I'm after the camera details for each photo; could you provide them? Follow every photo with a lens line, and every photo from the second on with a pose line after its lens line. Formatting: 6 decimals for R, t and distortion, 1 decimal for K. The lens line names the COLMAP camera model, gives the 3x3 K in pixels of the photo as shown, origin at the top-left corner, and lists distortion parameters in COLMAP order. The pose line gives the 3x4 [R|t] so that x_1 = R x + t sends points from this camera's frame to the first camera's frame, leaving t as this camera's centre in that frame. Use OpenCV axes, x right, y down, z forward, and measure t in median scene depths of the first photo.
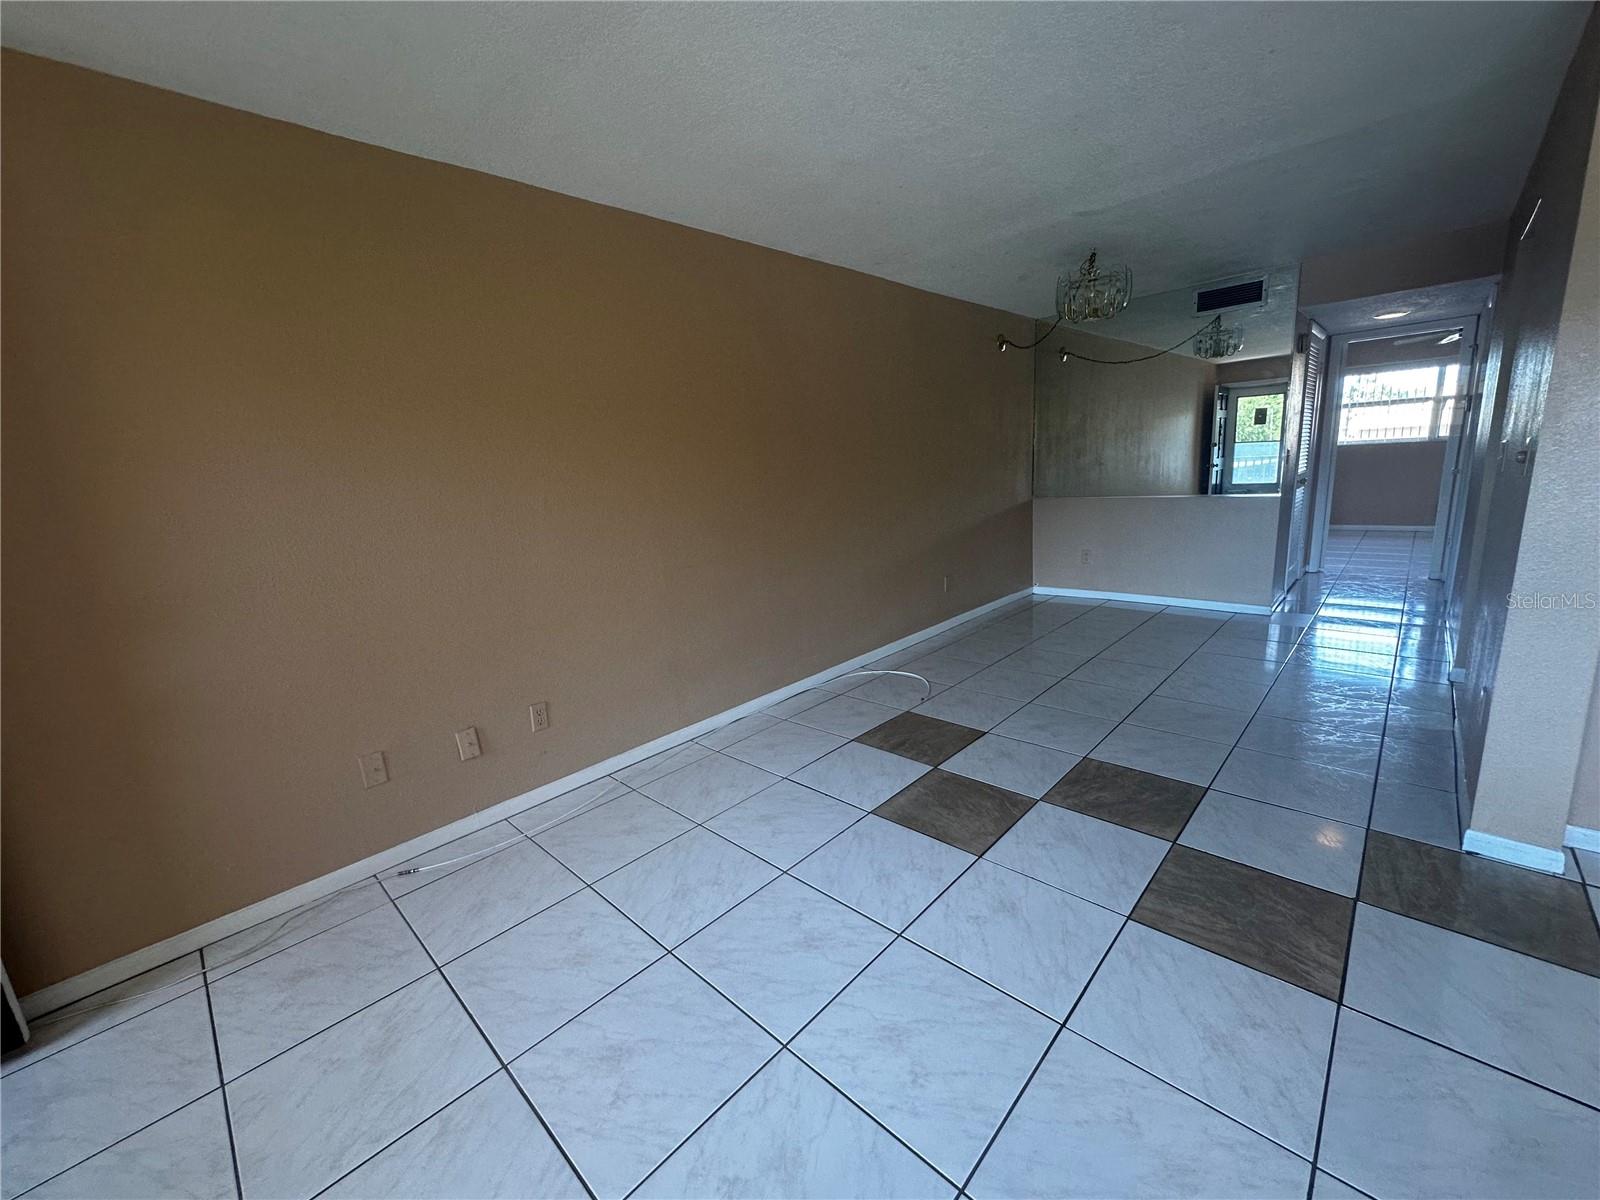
lens RADIAL K [[640.2, 0, 798.0], [0, 640.2, 597.6], [0, 0, 1]] dist [-0.003134, 0.001263]
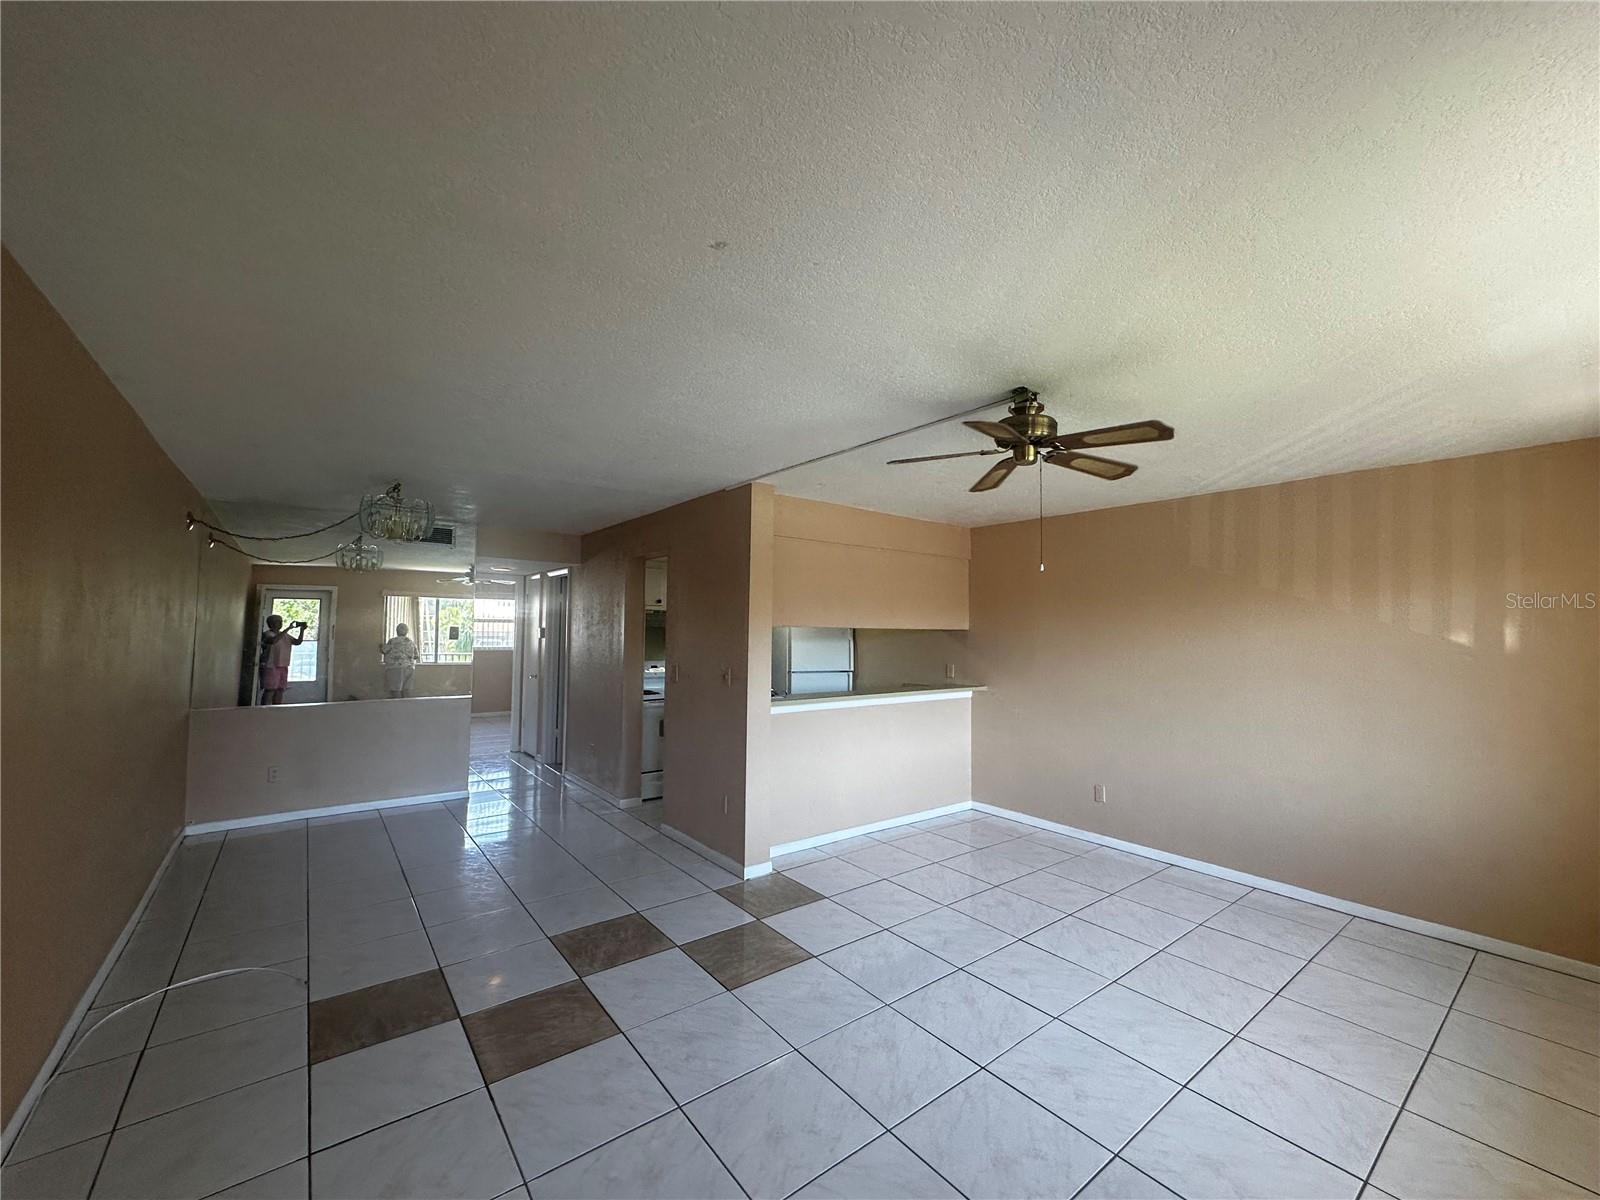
lens RADIAL K [[640.2, 0, 800.3], [0, 640.2, 600.1], [0, 0, 1]] dist [-0.003134, 0.001263]
pose [[0.143901, 0.112015, 0.983232, -0.394751], [0.182033, 0.973623, -0.137562, -0.055294], [-0.972706, 0.198776, 0.119715, 0.190983]]
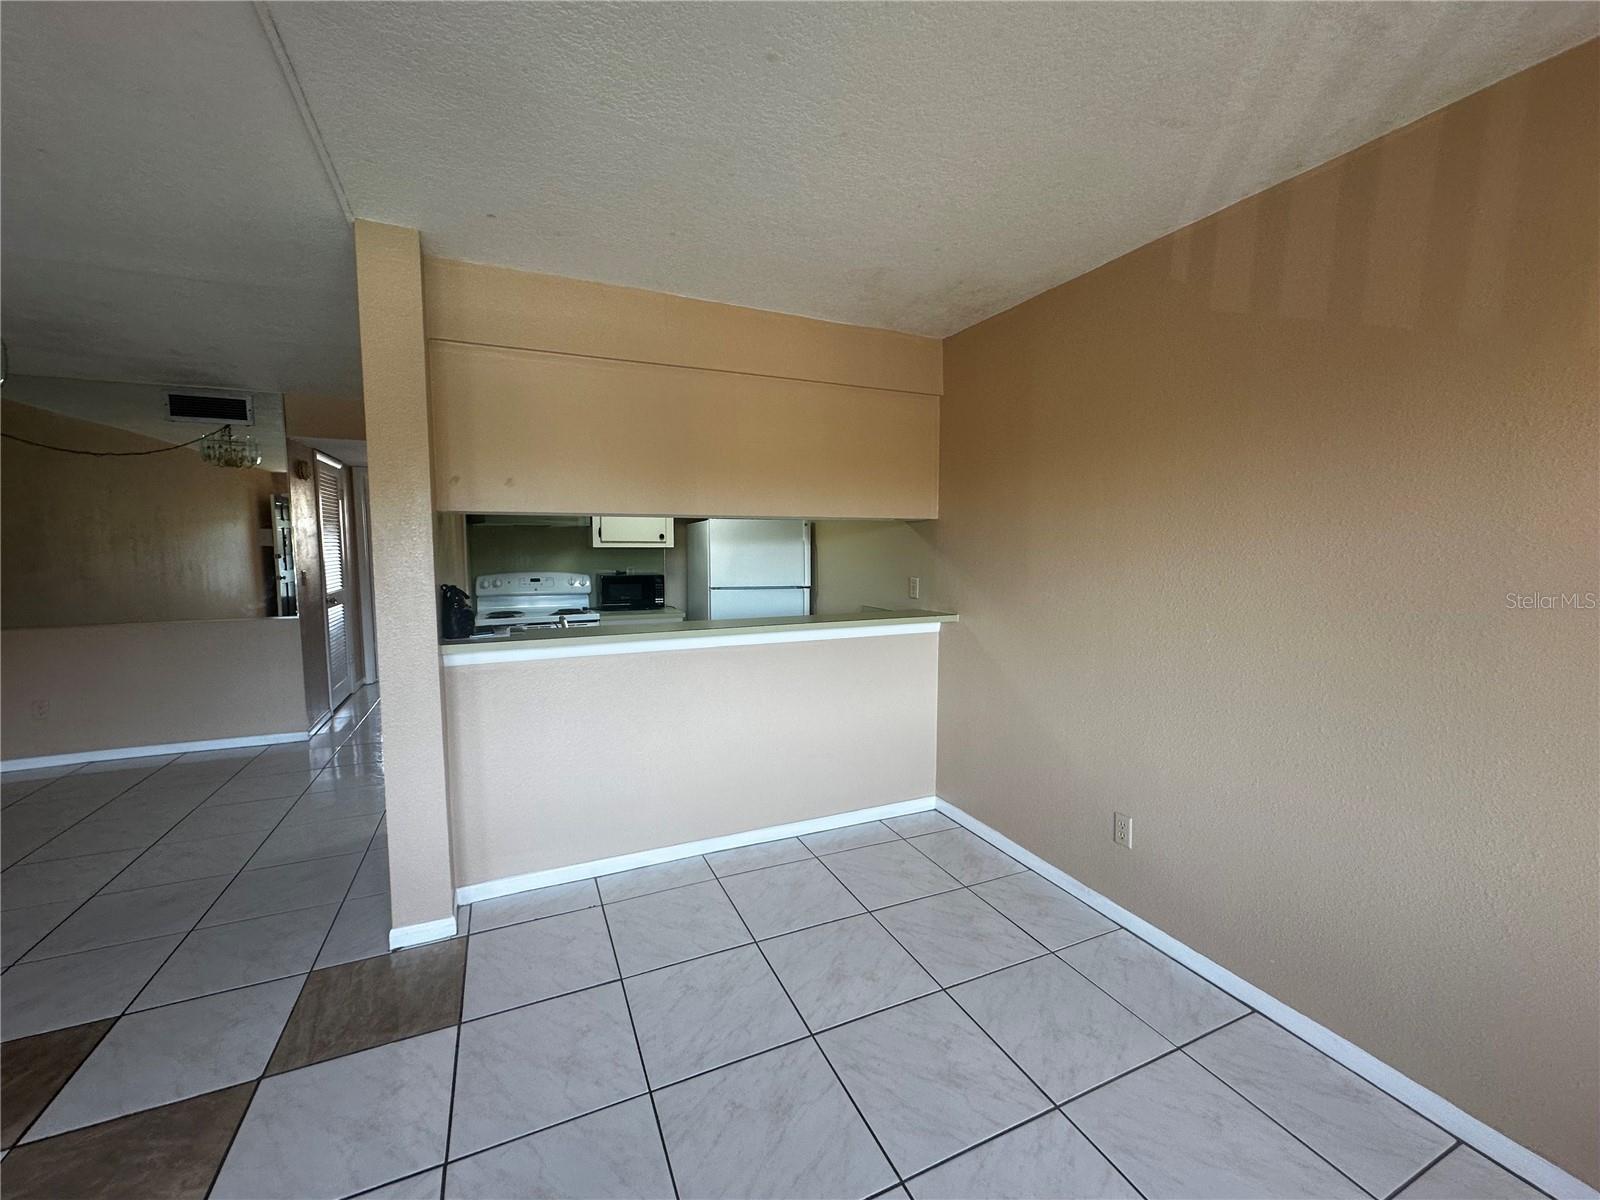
lens RADIAL K [[640.2, 0, 801.2], [0, 640.2, 600.3], [0, 0, 1]] dist [-0.003134, 0.001263]
pose [[0.366831, -0.021794, 0.930032, 0.125115], [0.167070, 0.985015, -0.042815, -0.015345], [-0.915162, 0.171087, 0.364976, -0.068958]]
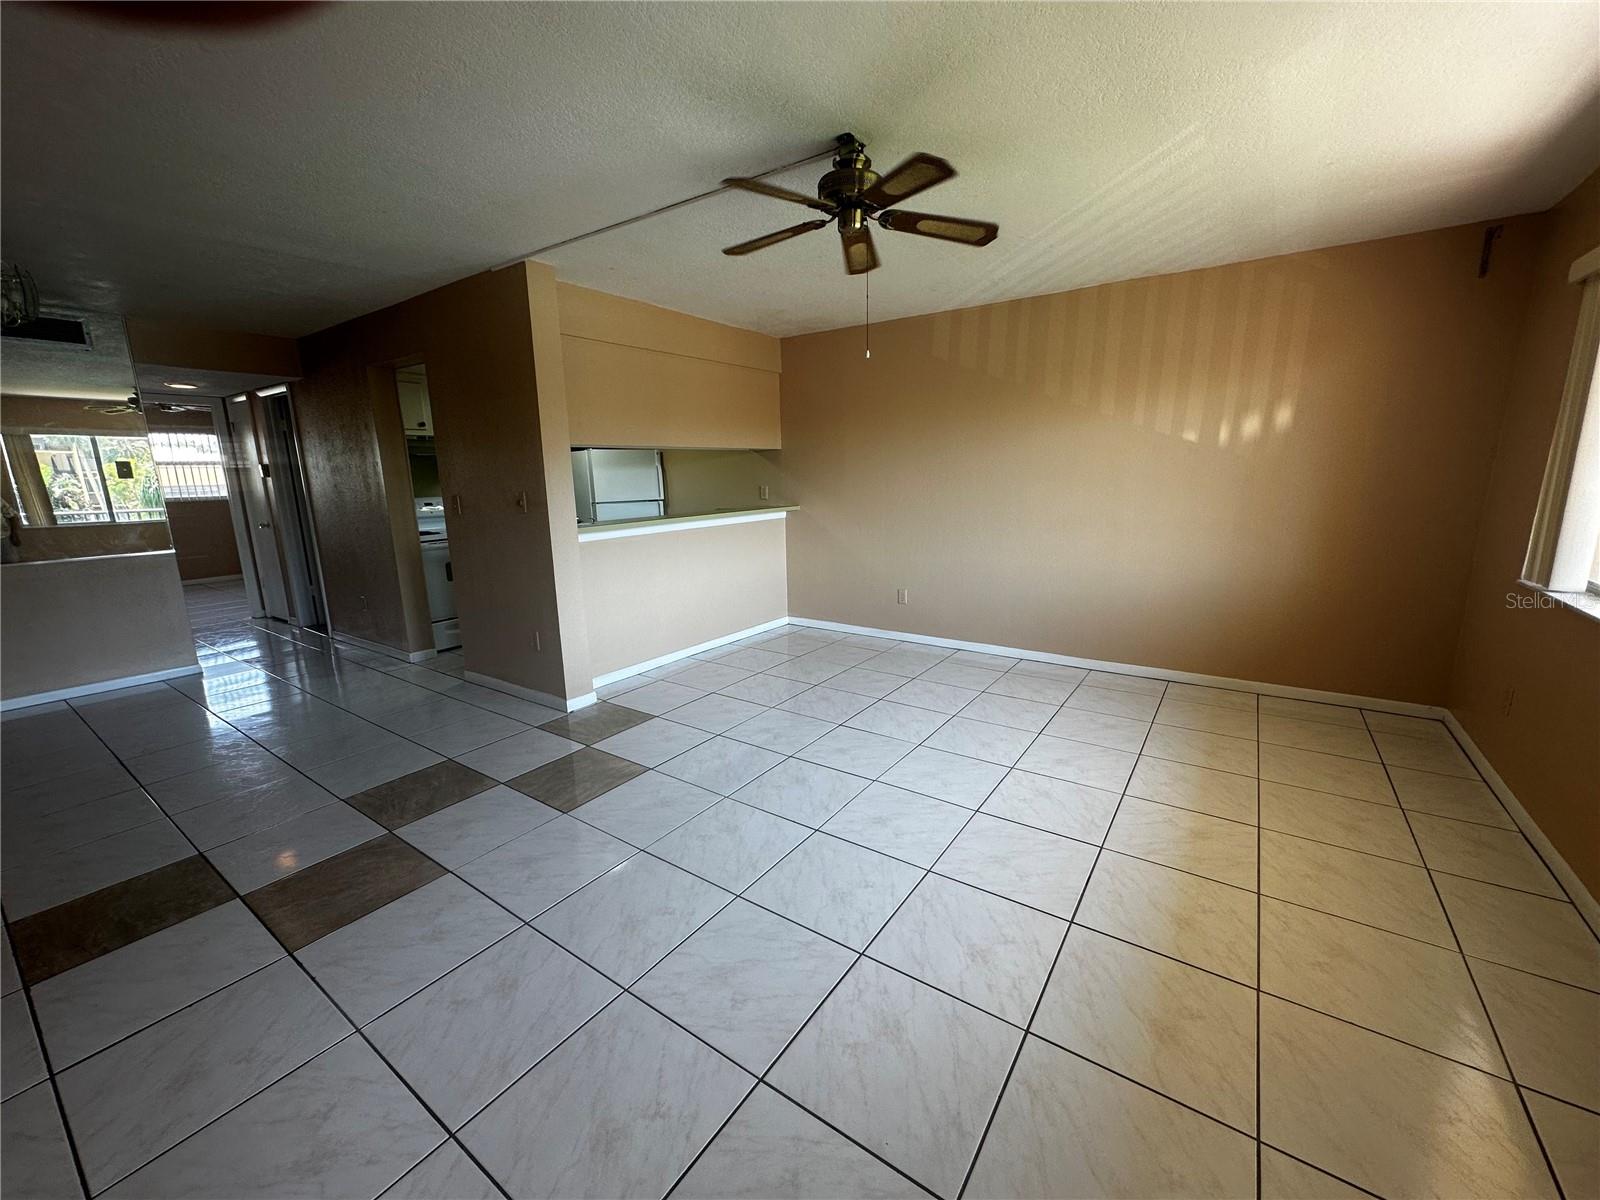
lens RADIAL K [[640.2, 0, 801.5], [0, 640.2, 600.4], [0, 0, 1]] dist [-0.003134, 0.001263]
pose [[-0.154251, -0.133368, 0.978989, -0.358112], [0.231163, 0.958476, 0.166996, -0.029853], [-0.960609, 0.252065, -0.117016, 0.210816]]
